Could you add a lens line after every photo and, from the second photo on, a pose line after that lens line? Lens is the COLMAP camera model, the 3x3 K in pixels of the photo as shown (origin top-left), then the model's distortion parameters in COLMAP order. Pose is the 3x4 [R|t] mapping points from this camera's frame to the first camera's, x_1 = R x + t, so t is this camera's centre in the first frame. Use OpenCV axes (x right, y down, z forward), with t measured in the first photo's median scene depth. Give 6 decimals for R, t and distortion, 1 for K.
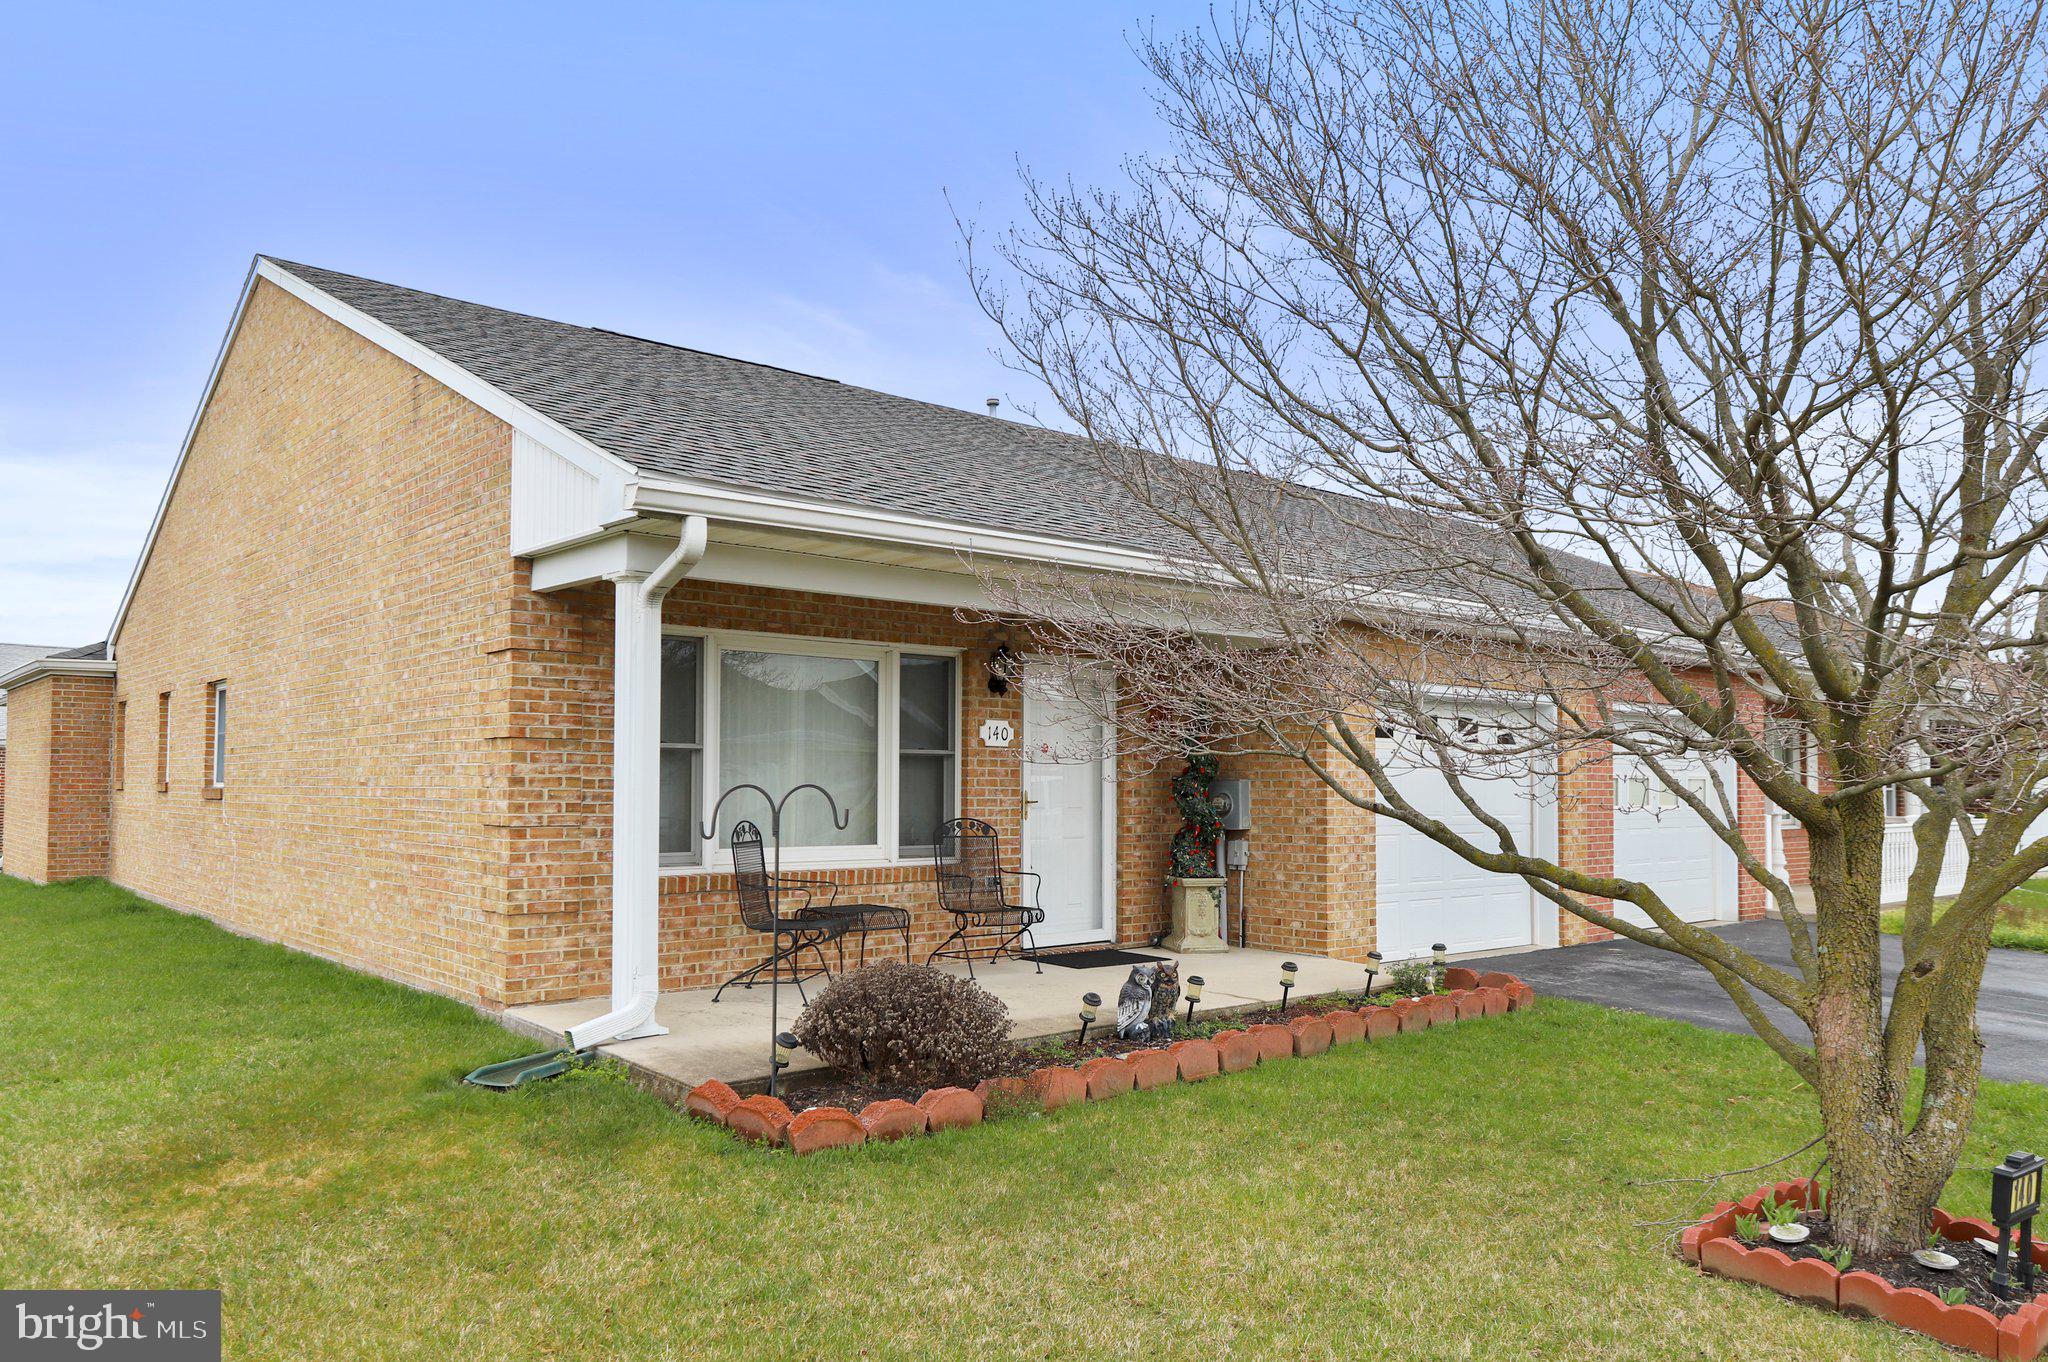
lens RADIAL K [[1570.6, 0, 1024.0], [0, 1570.6, 681.0], [0, 0, 1]] dist [-0.005208, 0.001308]
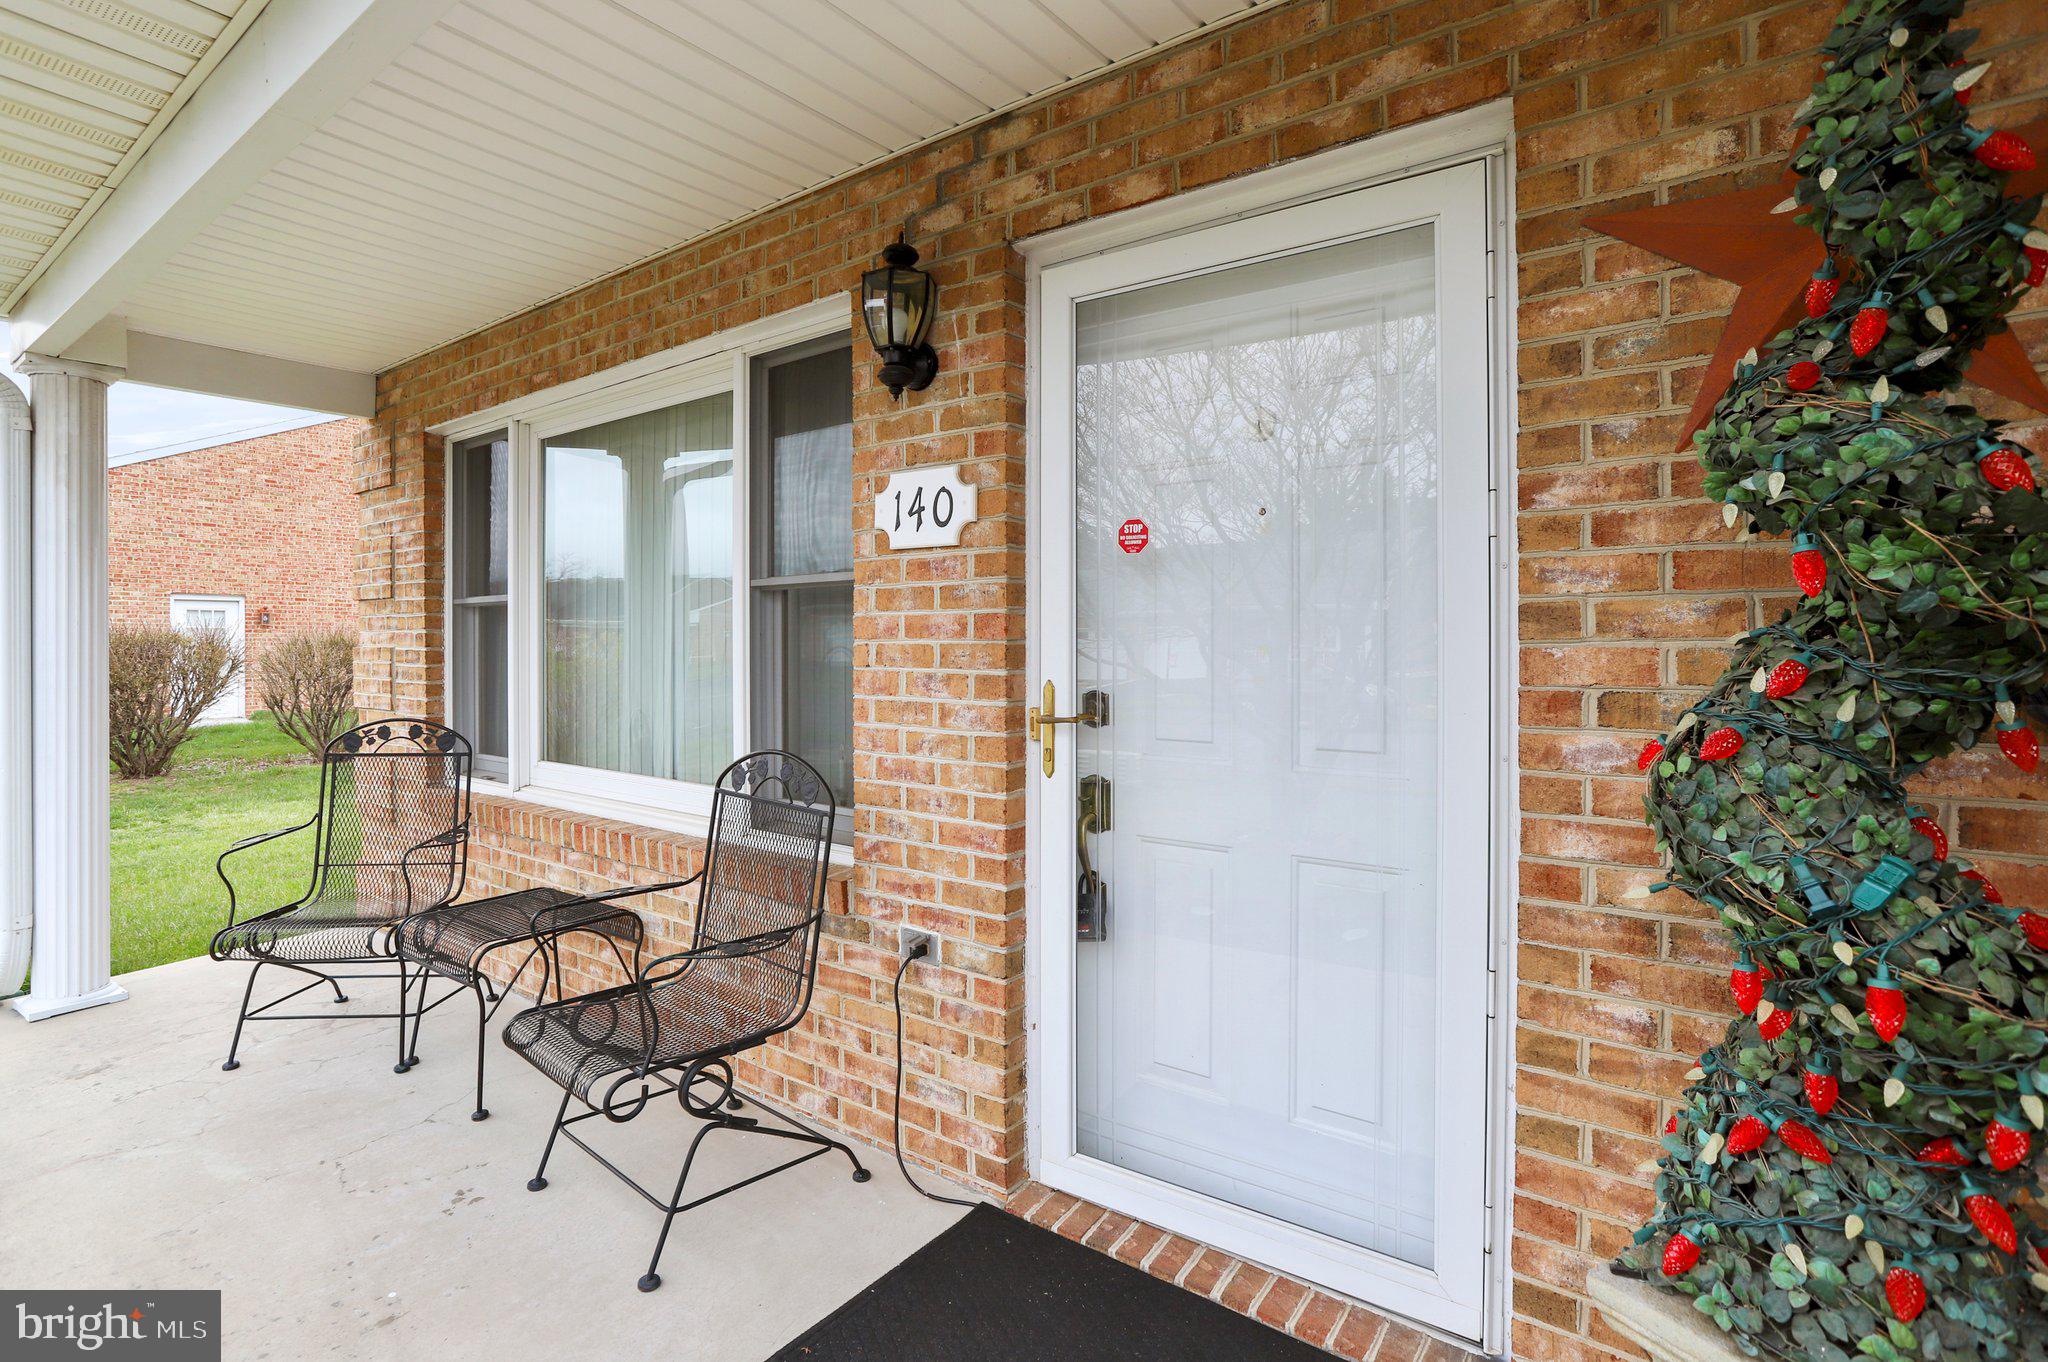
lens RADIAL K [[1070.2, 0, 1022.5], [0, 1070.2, 643.4], [0, 0, 1]] dist [-0.058984, 0.000251]
pose [[0.151981, -0.010747, -0.988325, 0.211435], [0.063653, 0.997971, -0.001063, 0.063744], [0.986332, -0.062749, 0.152356, 0.986511]]
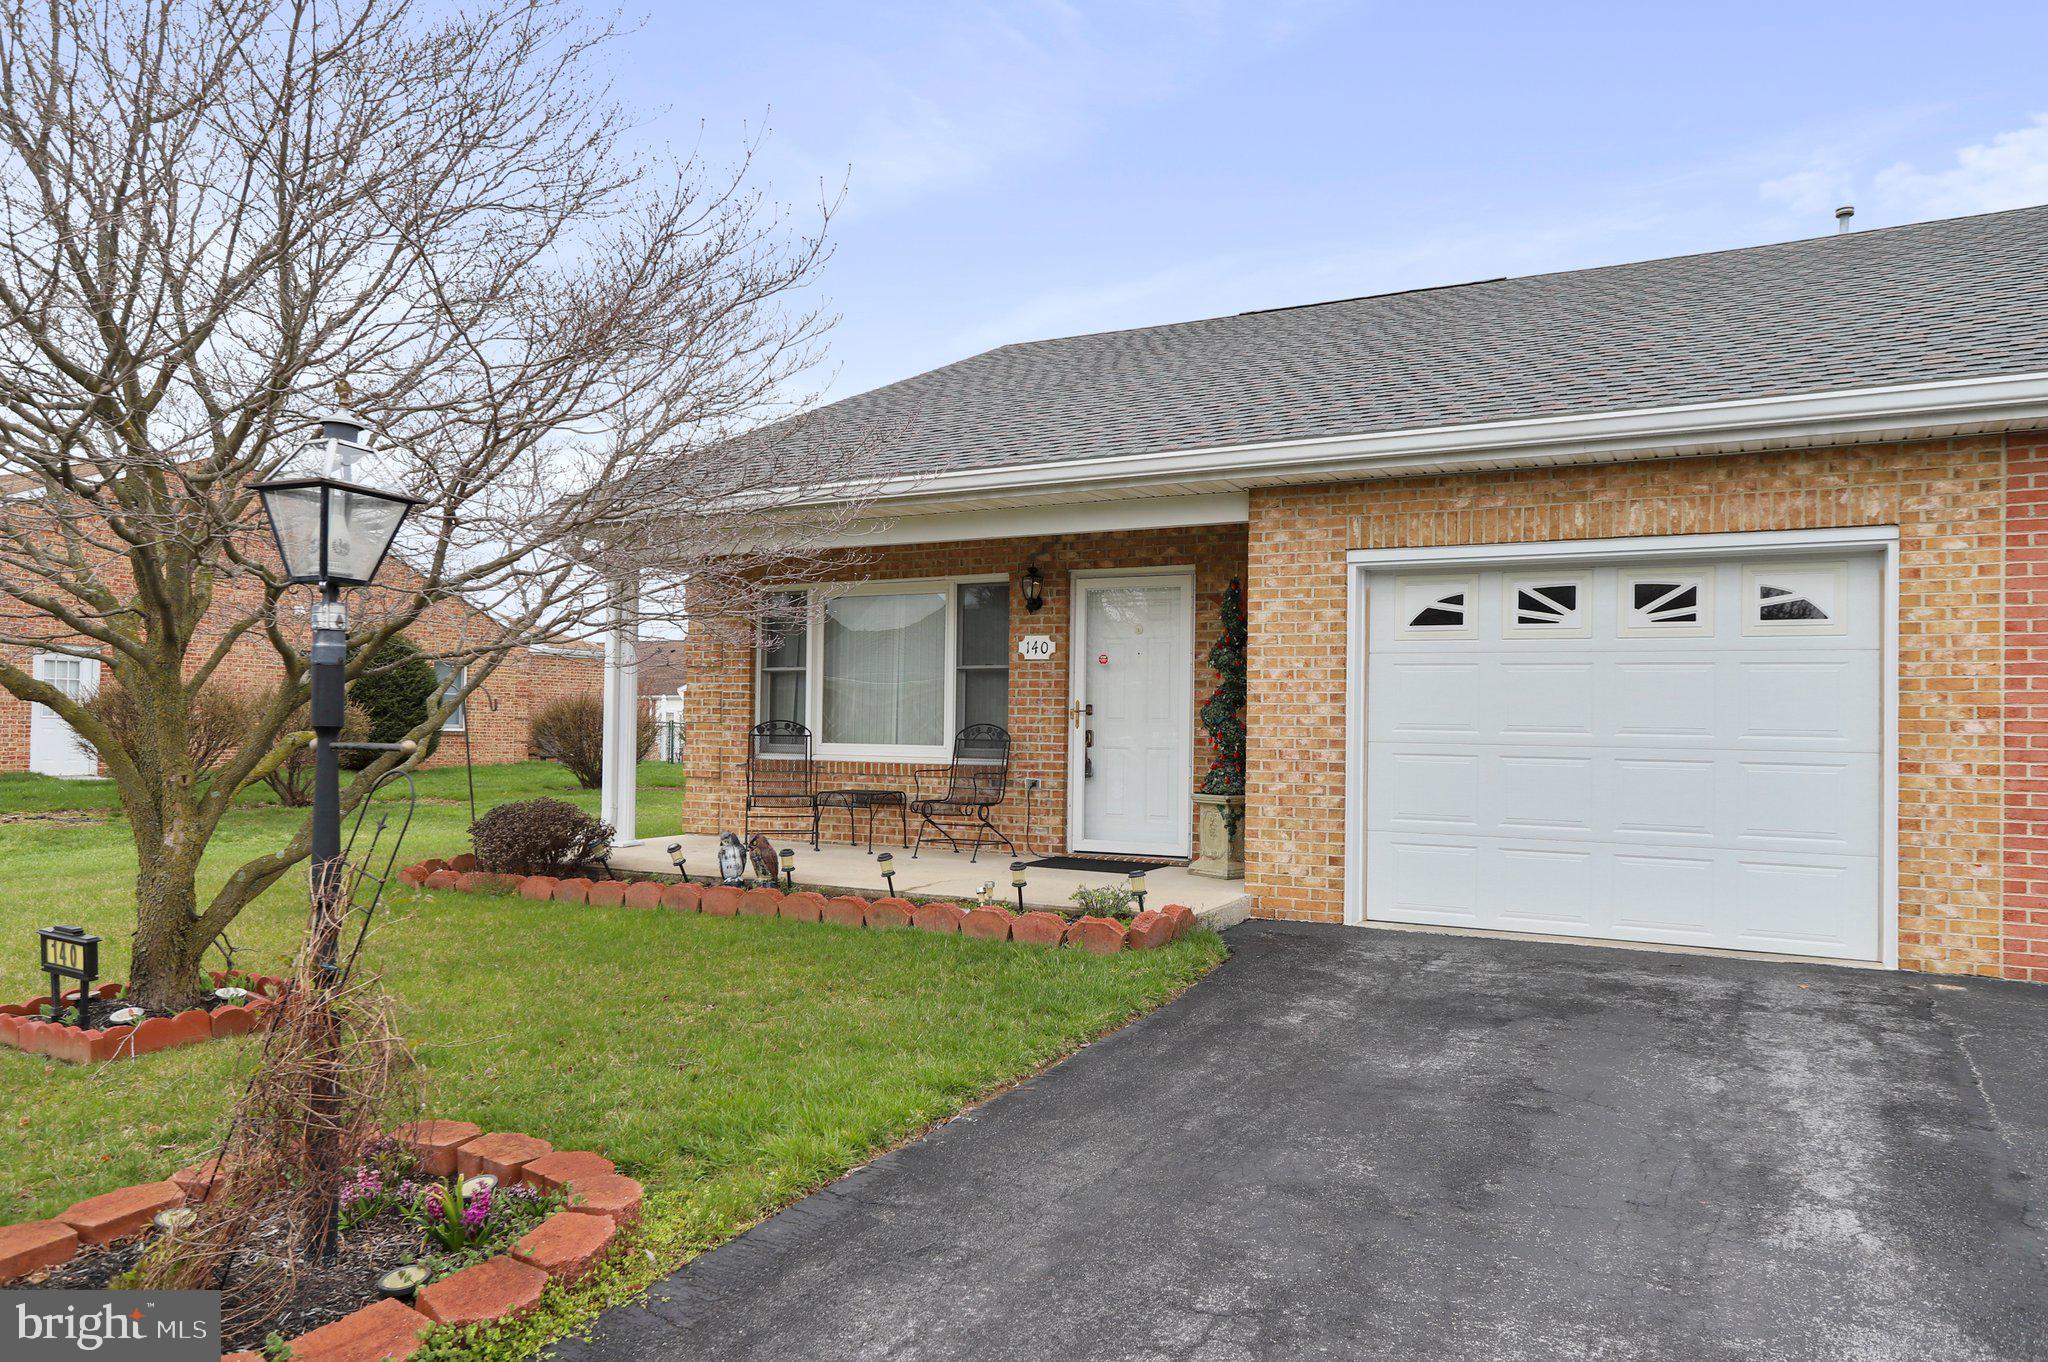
lens RADIAL K [[1570.6, 0, 1024.0], [0, 1570.6, 681.0], [0, 0, 1]] dist [-0.005208, 0.001308]
pose [[0.266582, -0.035740, -0.963149, 1.024466], [0.047149, 0.998599, -0.024006, 0.082100], [0.962658, -0.039012, 0.267894, 0.702043]]
